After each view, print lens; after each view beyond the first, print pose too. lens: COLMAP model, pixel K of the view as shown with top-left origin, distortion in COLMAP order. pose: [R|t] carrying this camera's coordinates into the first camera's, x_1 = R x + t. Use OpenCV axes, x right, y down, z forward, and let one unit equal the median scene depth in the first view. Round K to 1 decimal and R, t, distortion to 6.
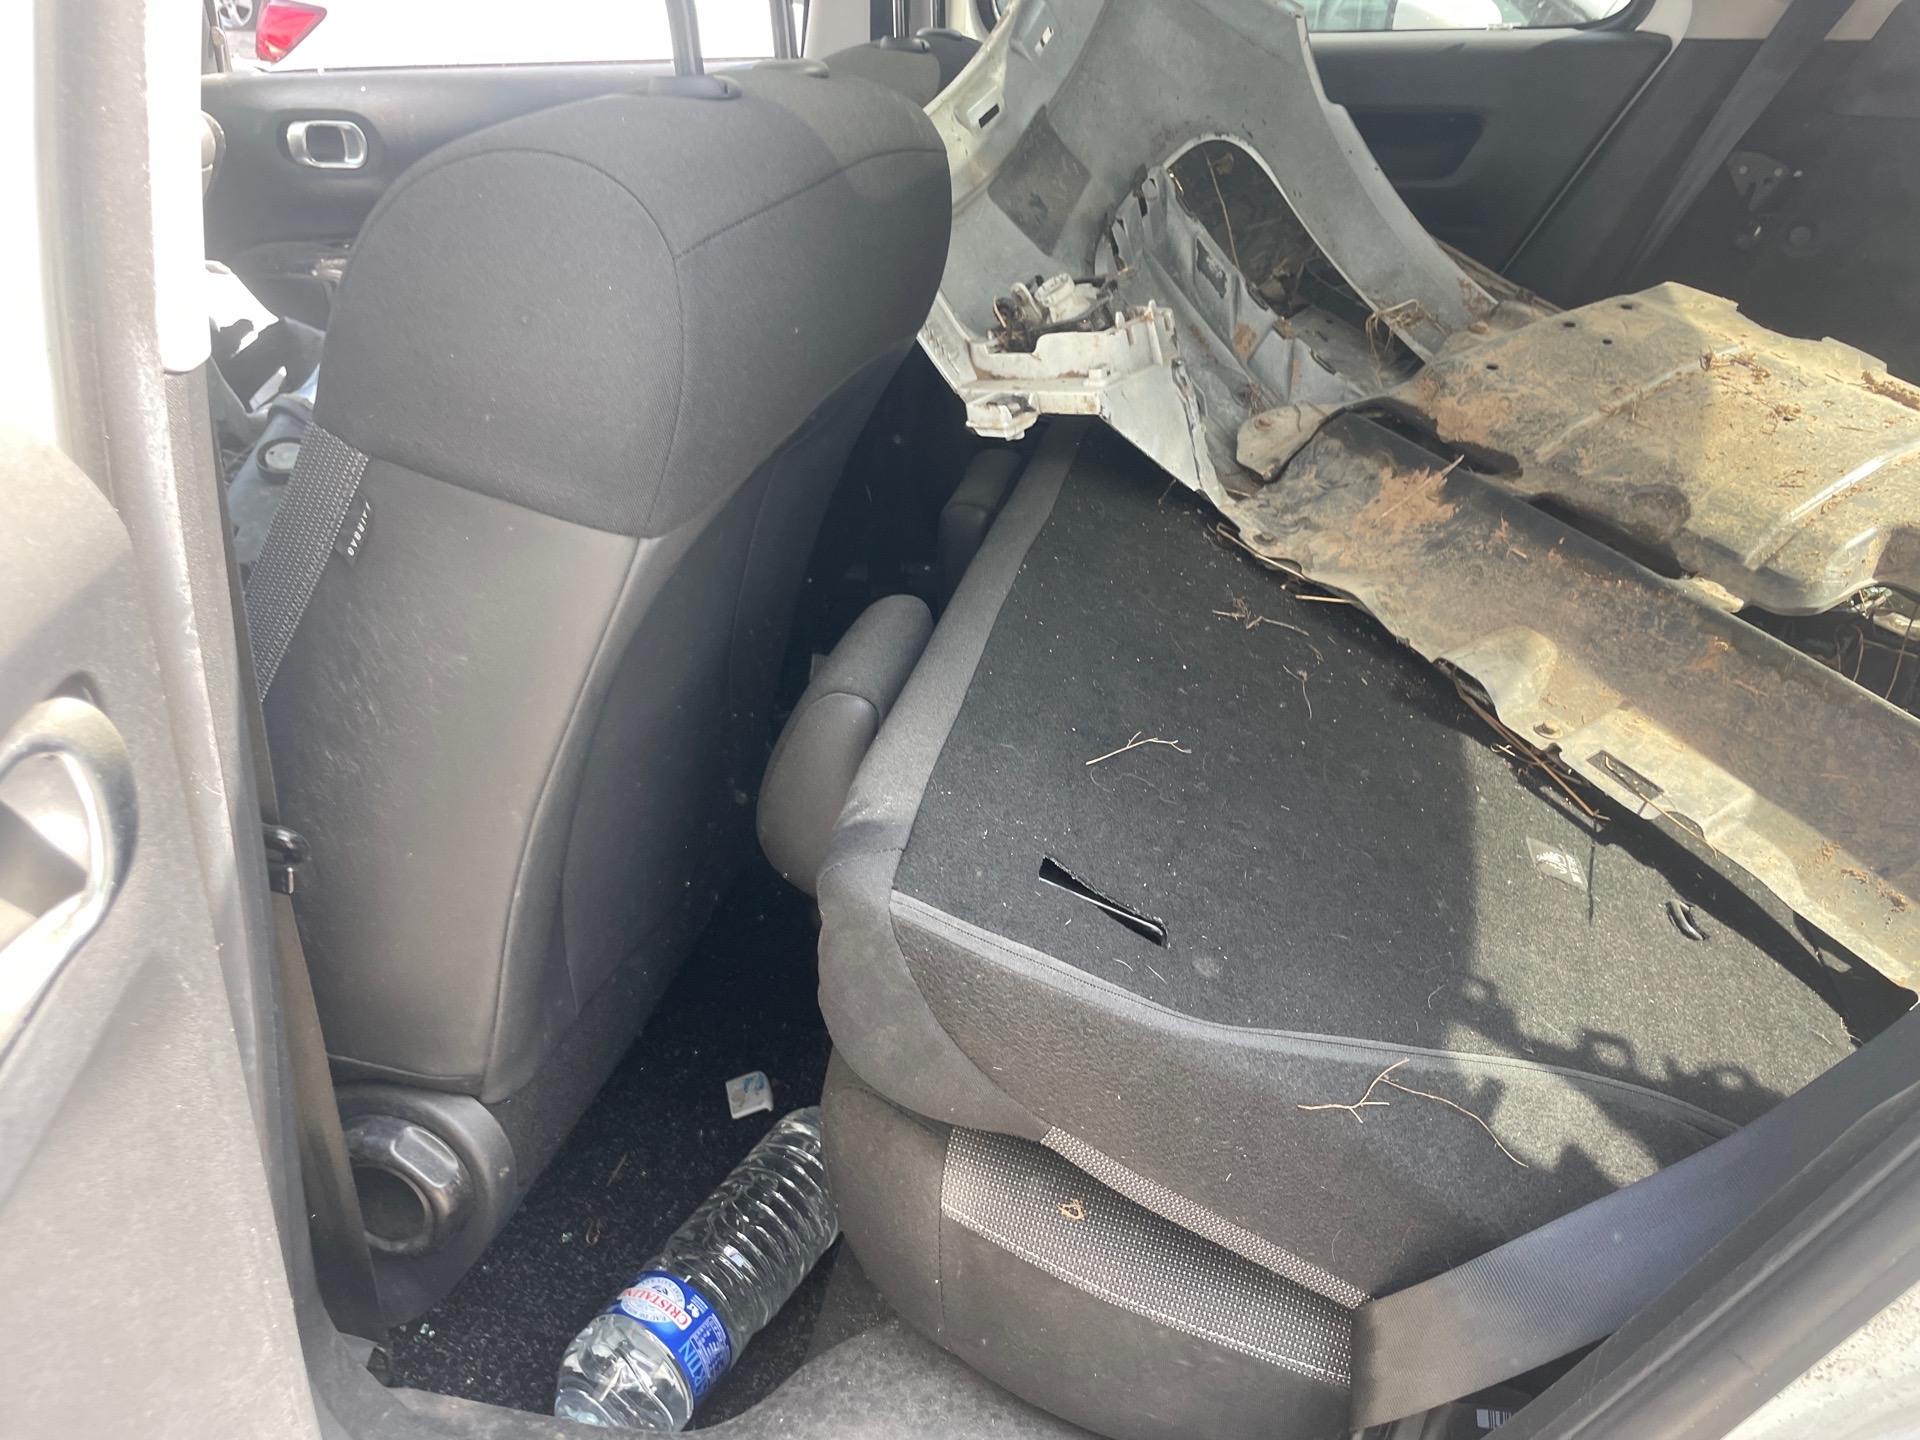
lens RADIAL K [[1474.1, 0, 944.7], [0, 1474.1, 731.2], [0, 0, 1]] dist [0.083852, -0.110229]
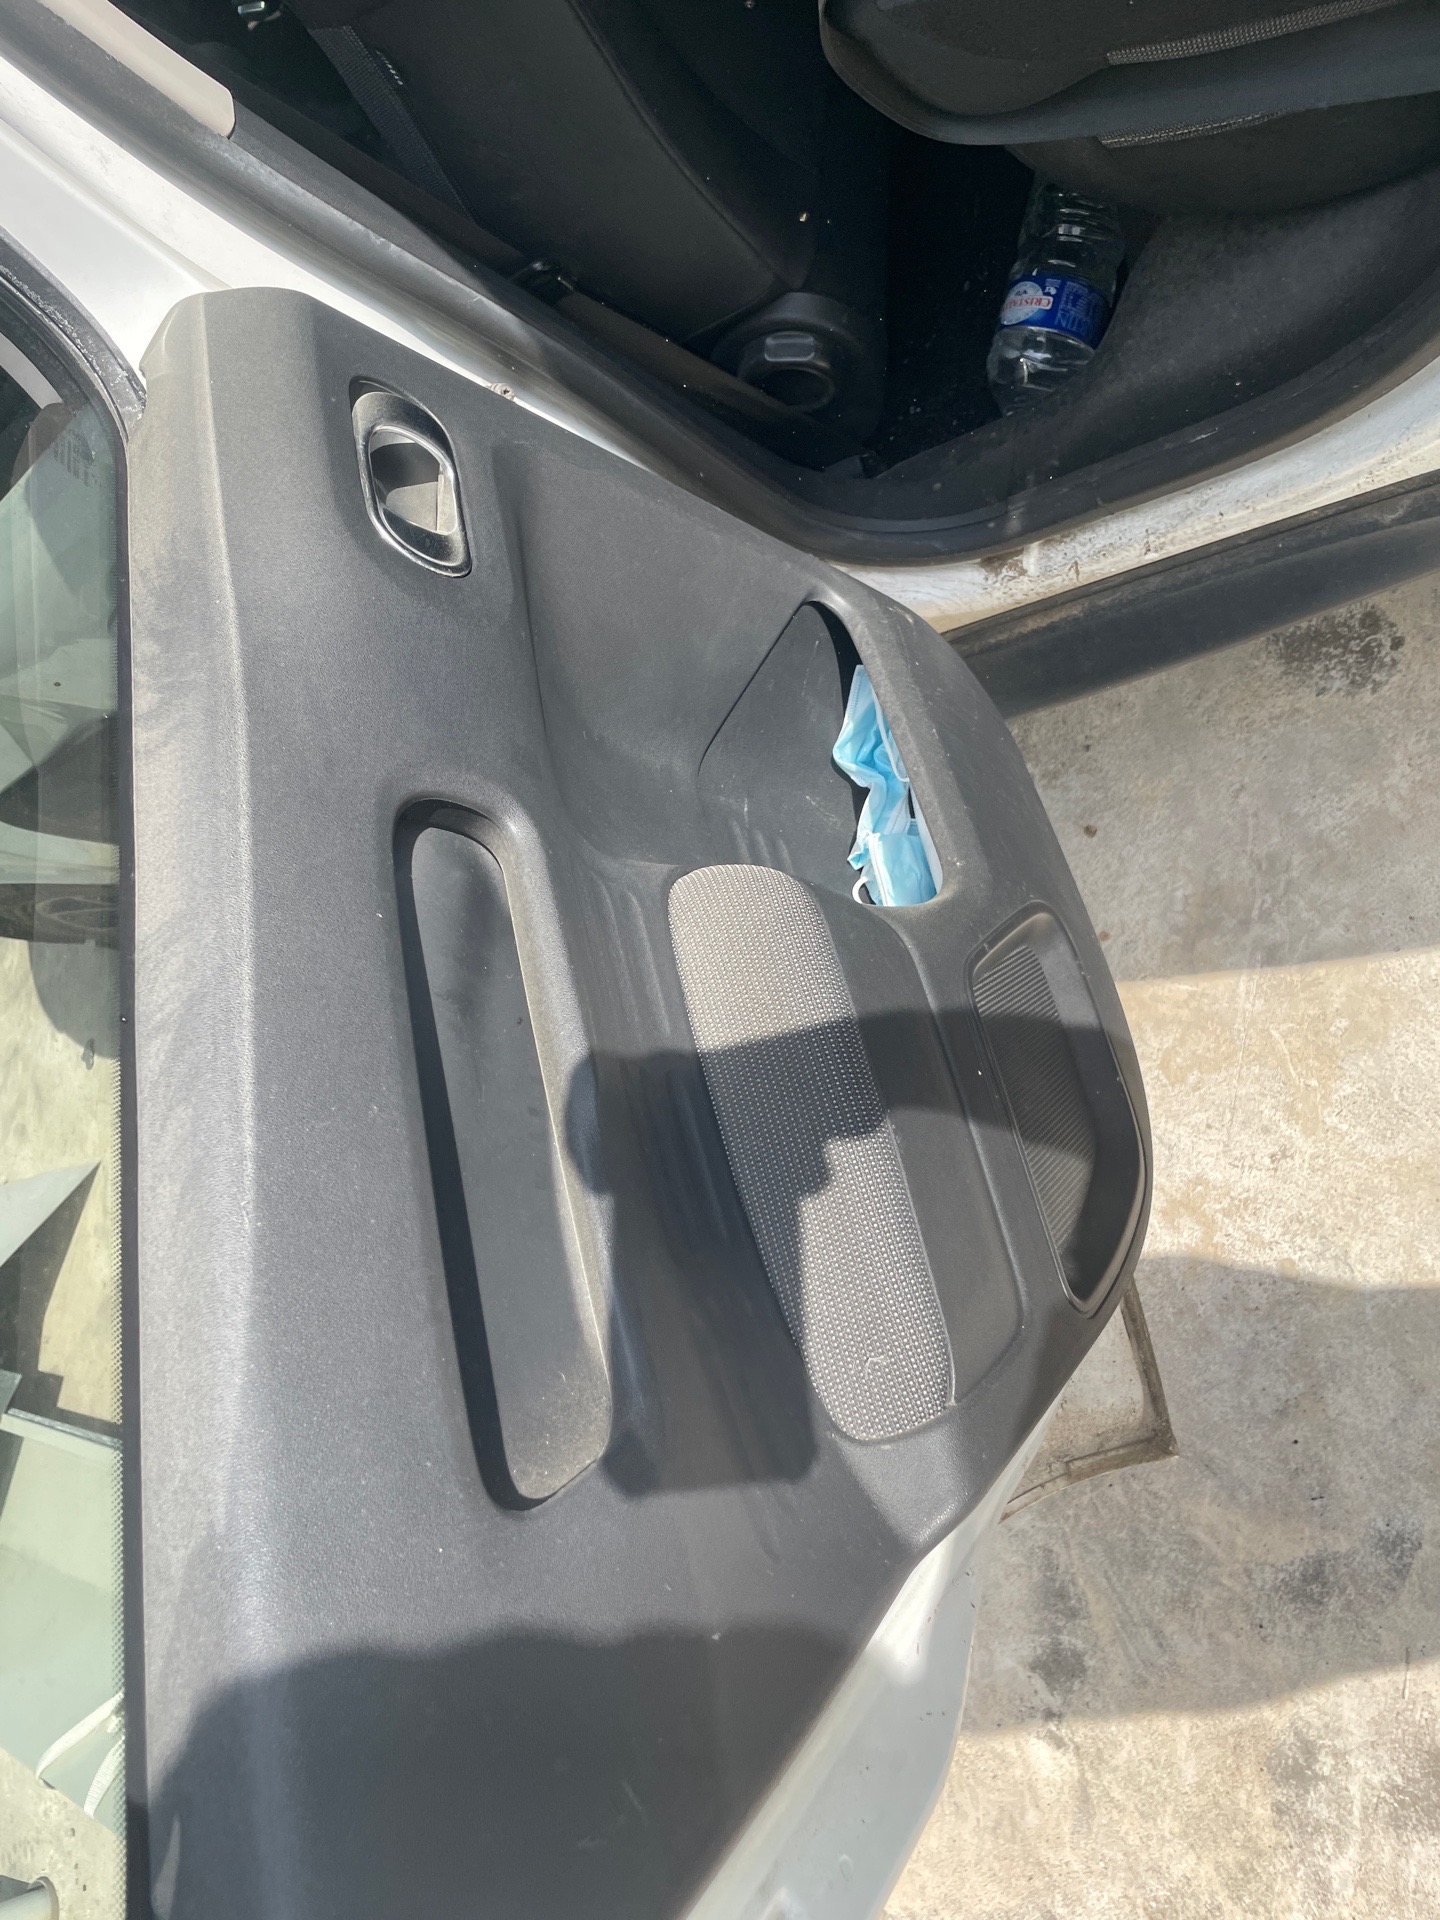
lens RADIAL K [[1474.1, 0, 720.0], [0, 1474.1, 960.0], [0, 0, 1]] dist [0.083852, -0.110229]
pose [[0.670659, -0.302604, -0.677235, 0.370778], [0.704230, 0.546505, 0.453202, -0.077001], [0.232972, -0.780873, 0.579621, -0.260728]]
